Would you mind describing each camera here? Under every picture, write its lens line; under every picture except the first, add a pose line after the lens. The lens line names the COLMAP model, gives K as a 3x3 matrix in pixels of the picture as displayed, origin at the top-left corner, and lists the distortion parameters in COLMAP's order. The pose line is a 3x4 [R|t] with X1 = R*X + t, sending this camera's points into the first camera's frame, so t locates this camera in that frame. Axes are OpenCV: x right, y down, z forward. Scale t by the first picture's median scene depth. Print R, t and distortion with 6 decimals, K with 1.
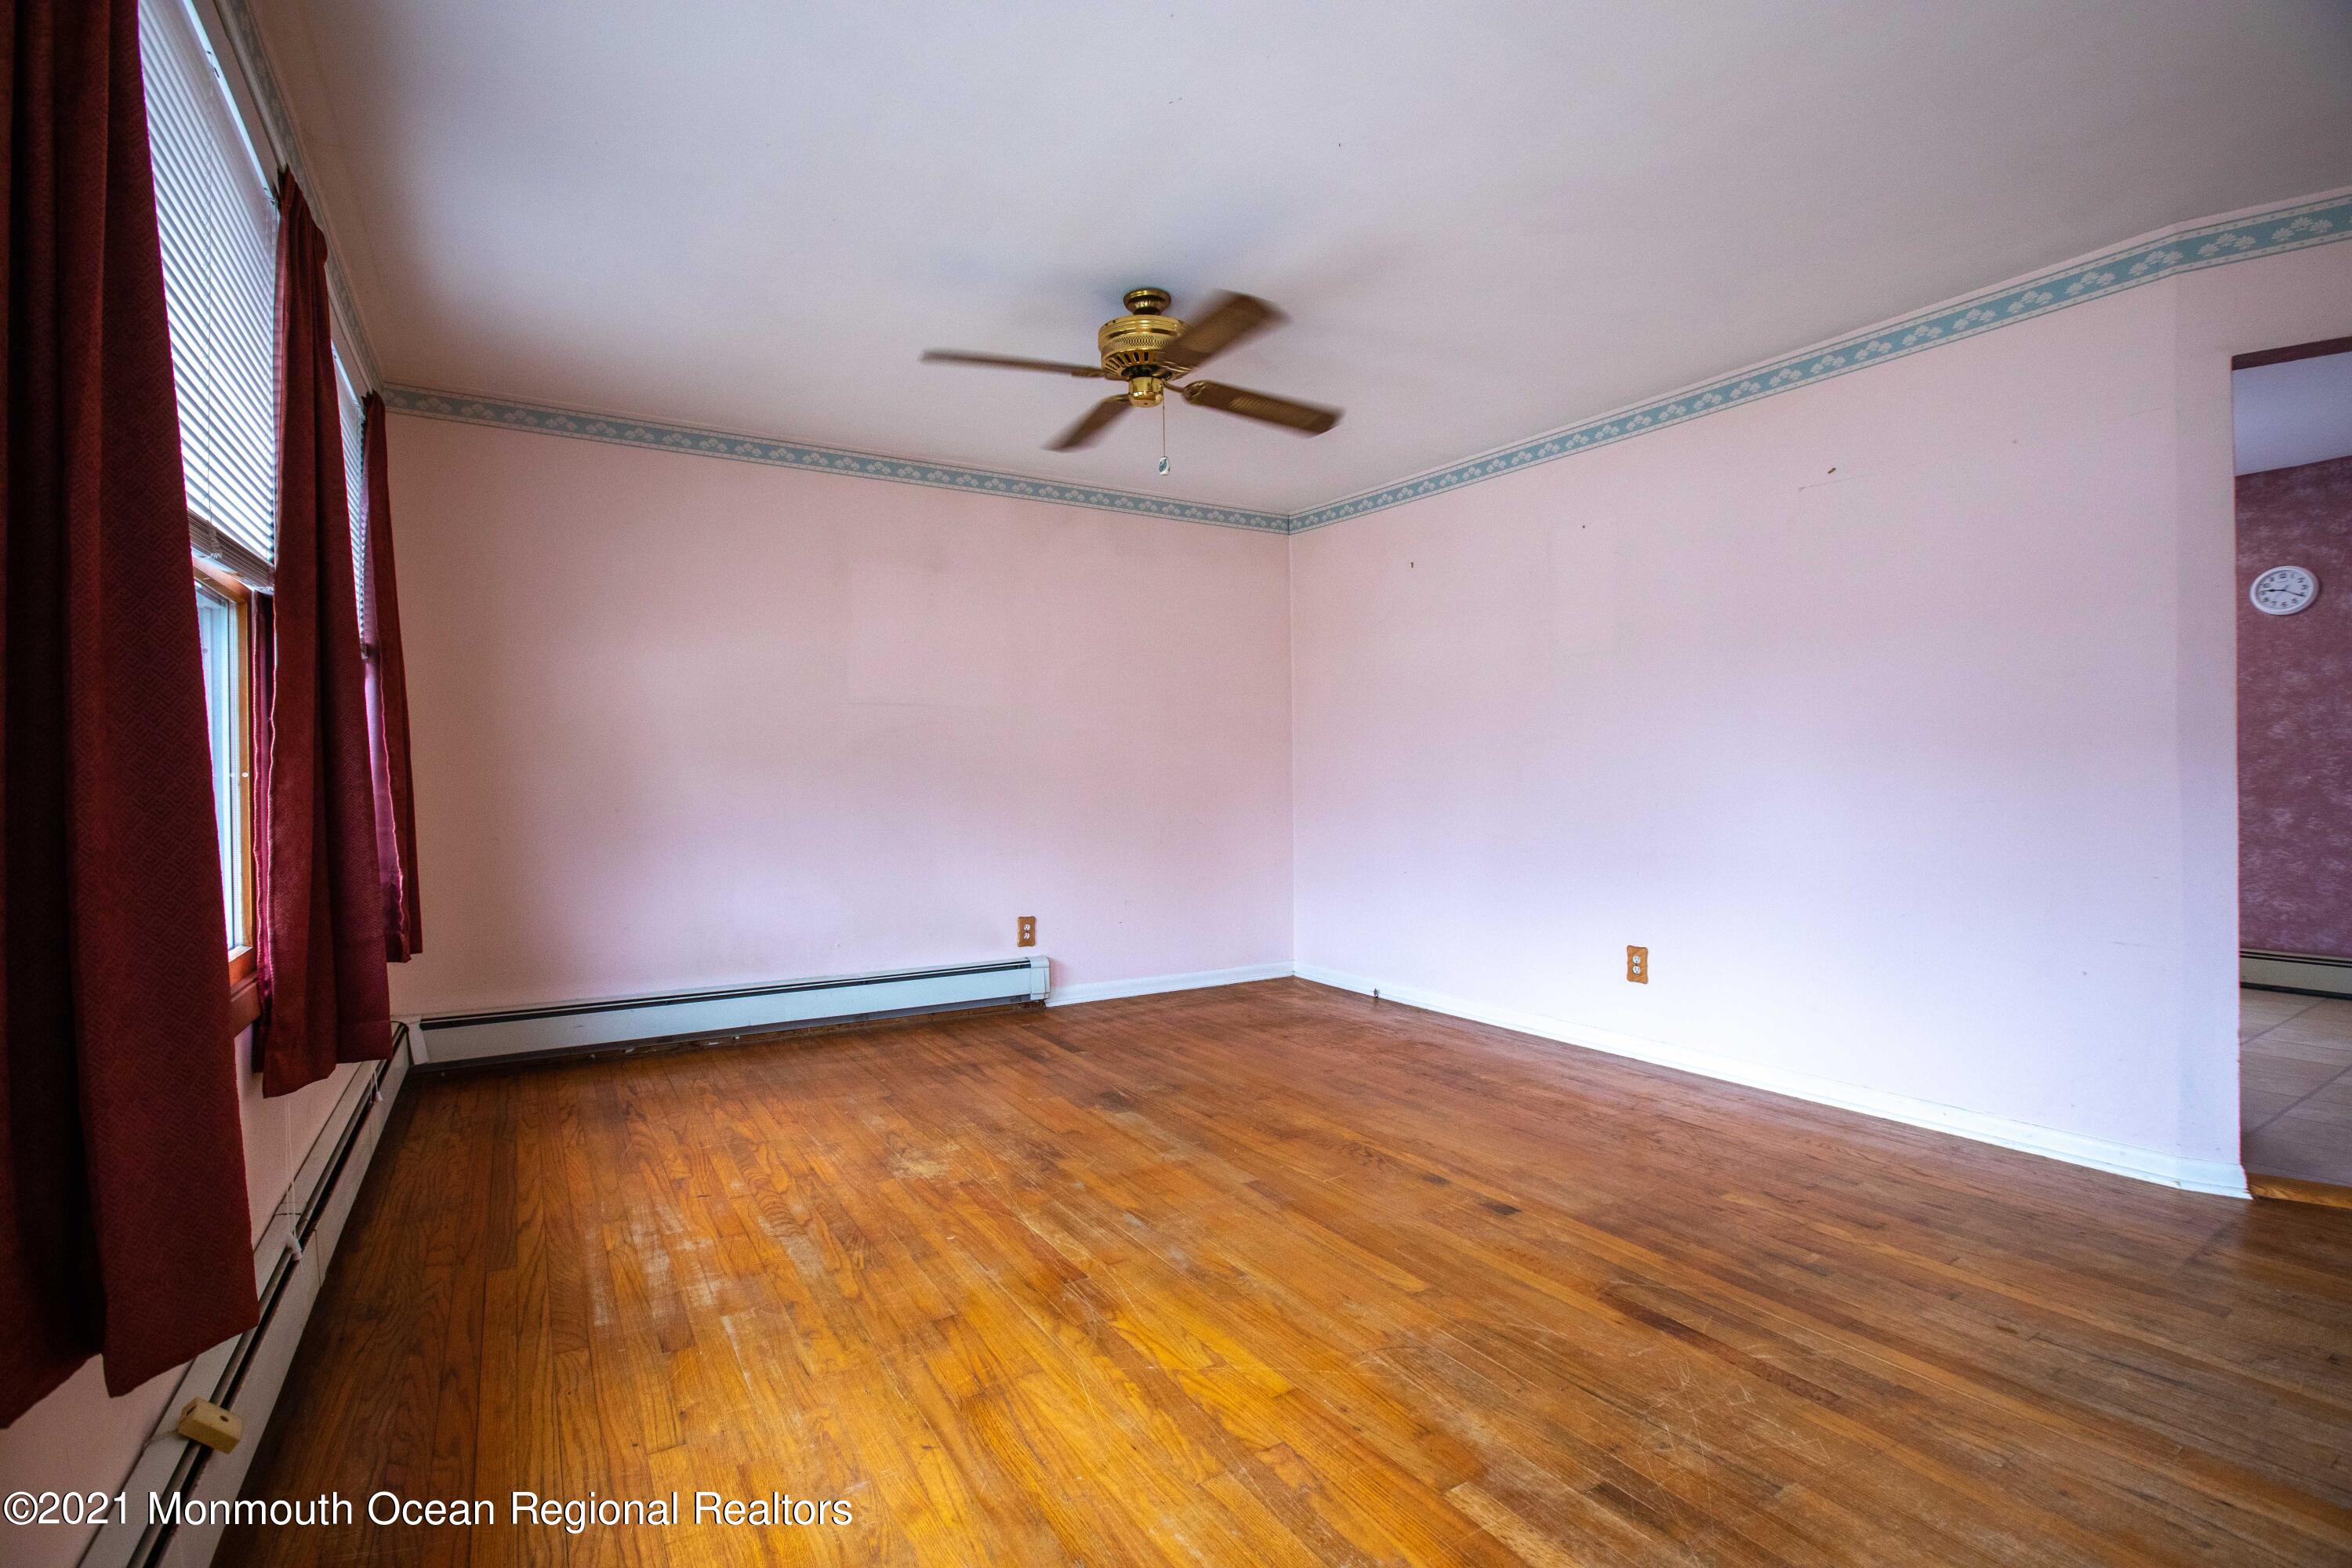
lens RADIAL K [[1075.1, 0, 1173.6], [0, 1075.1, 776.7], [0, 0, 1]] dist [-0.019741, 0.001809]
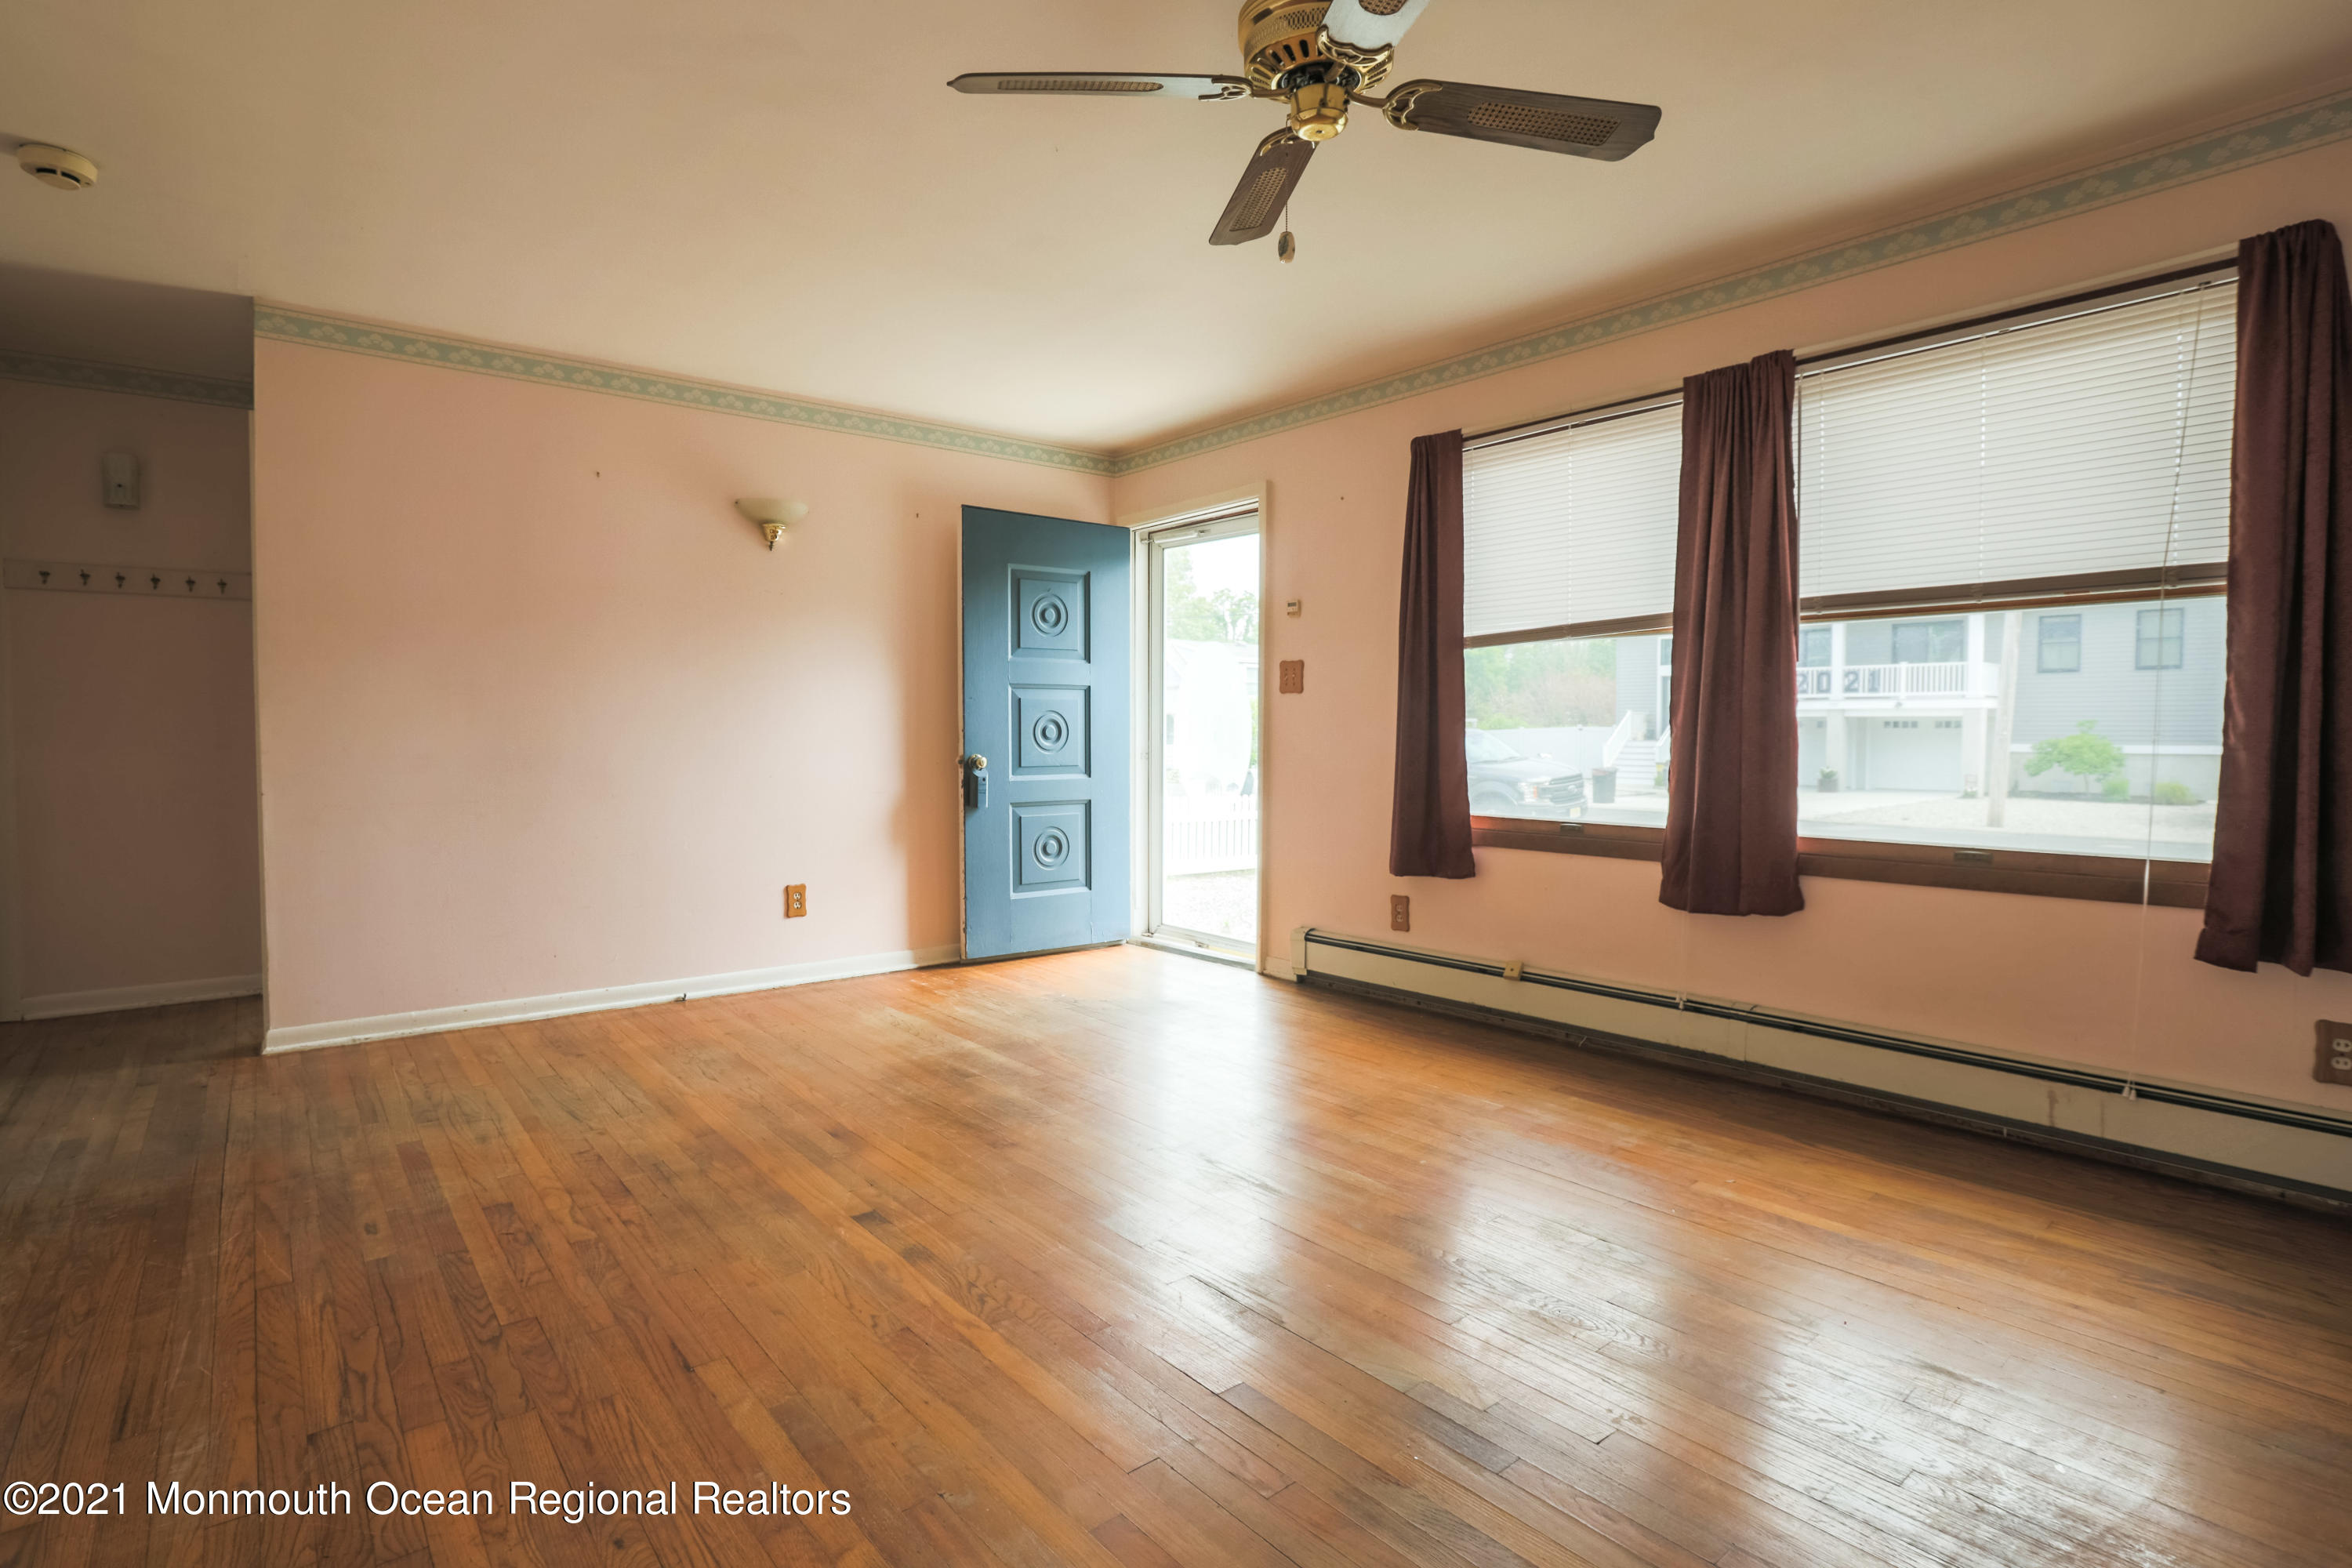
lens RADIAL K [[1180.7, 0, 1189.9], [0, 1180.7, 785.2], [0, 0, 1]] dist [-0.063410, 0.010308]
pose [[-0.989867, 0.005129, -0.141902, 0.163270], [0.000064, 0.999364, 0.035672, 0.007647], [0.141995, 0.035302, -0.989238, 1.819218]]
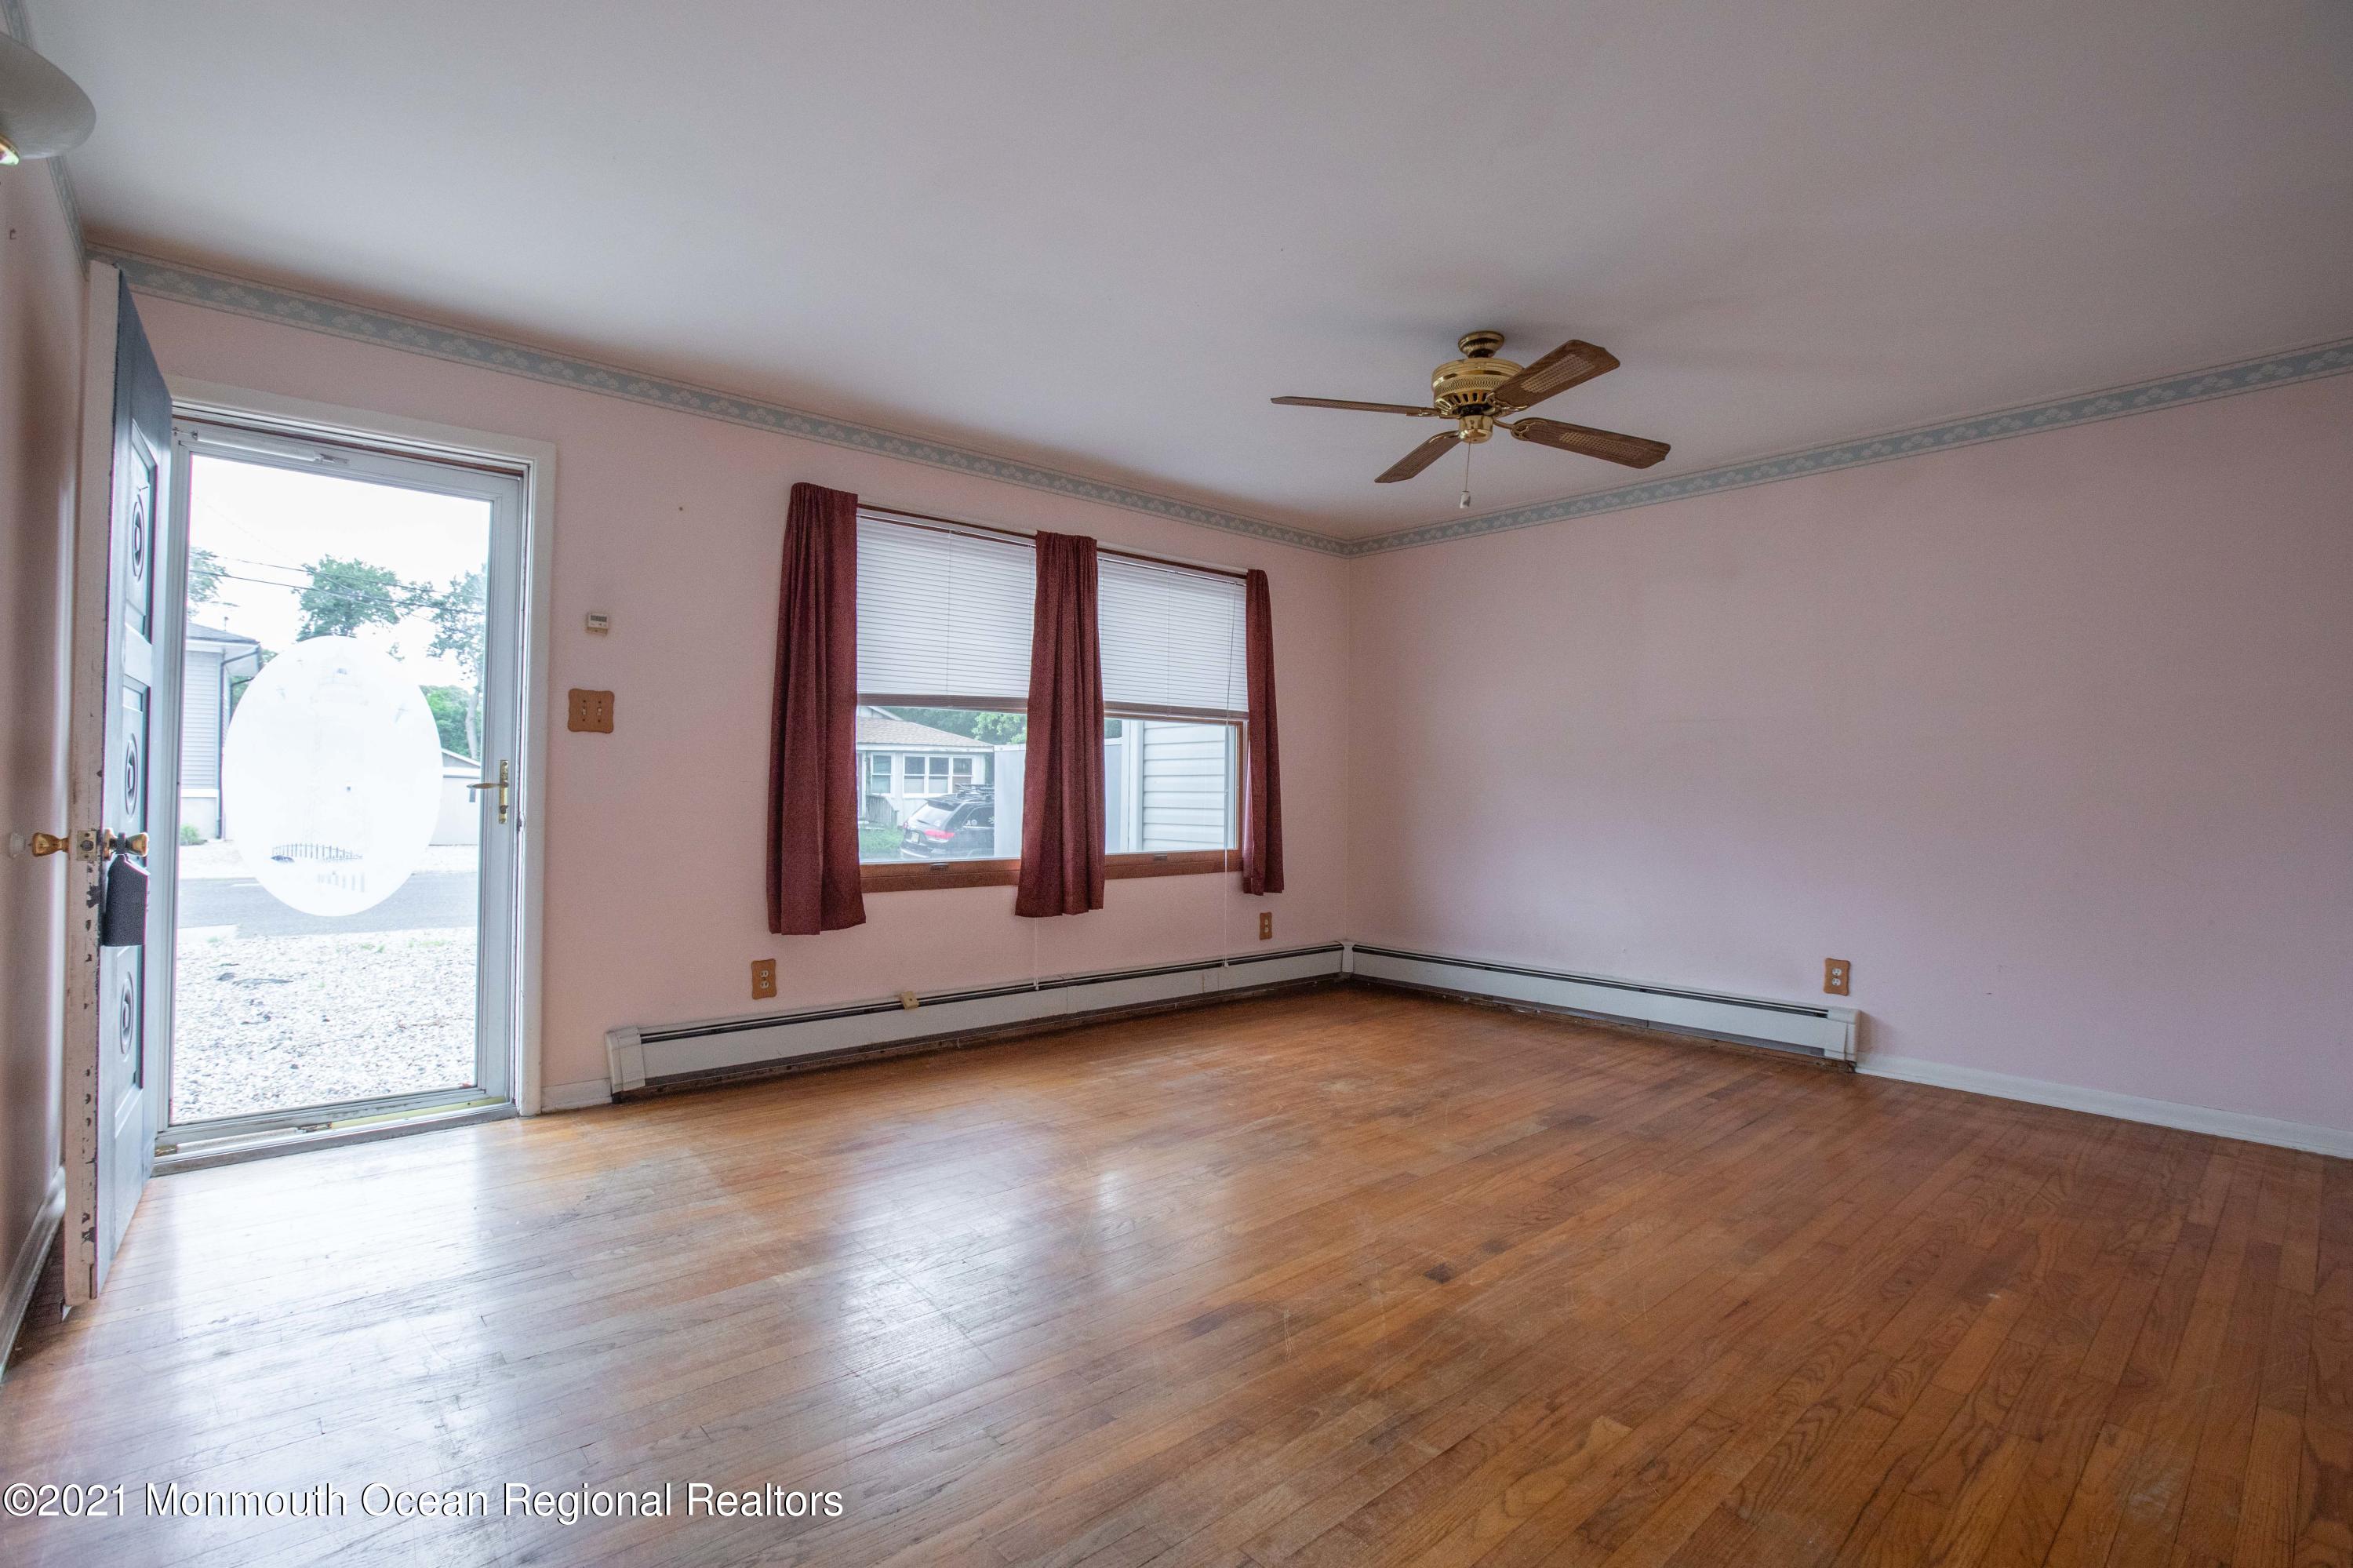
lens RADIAL K [[1075.6, 0, 1170.9], [0, 1075.6, 779.5], [0, 0, 1]] dist [-0.019741, 0.001809]
pose [[0.181158, -0.001670, -0.983453, 1.066229], [-0.009280, 0.999951, -0.003407, -0.012764], [0.983410, 0.009743, 0.181134, 0.553019]]
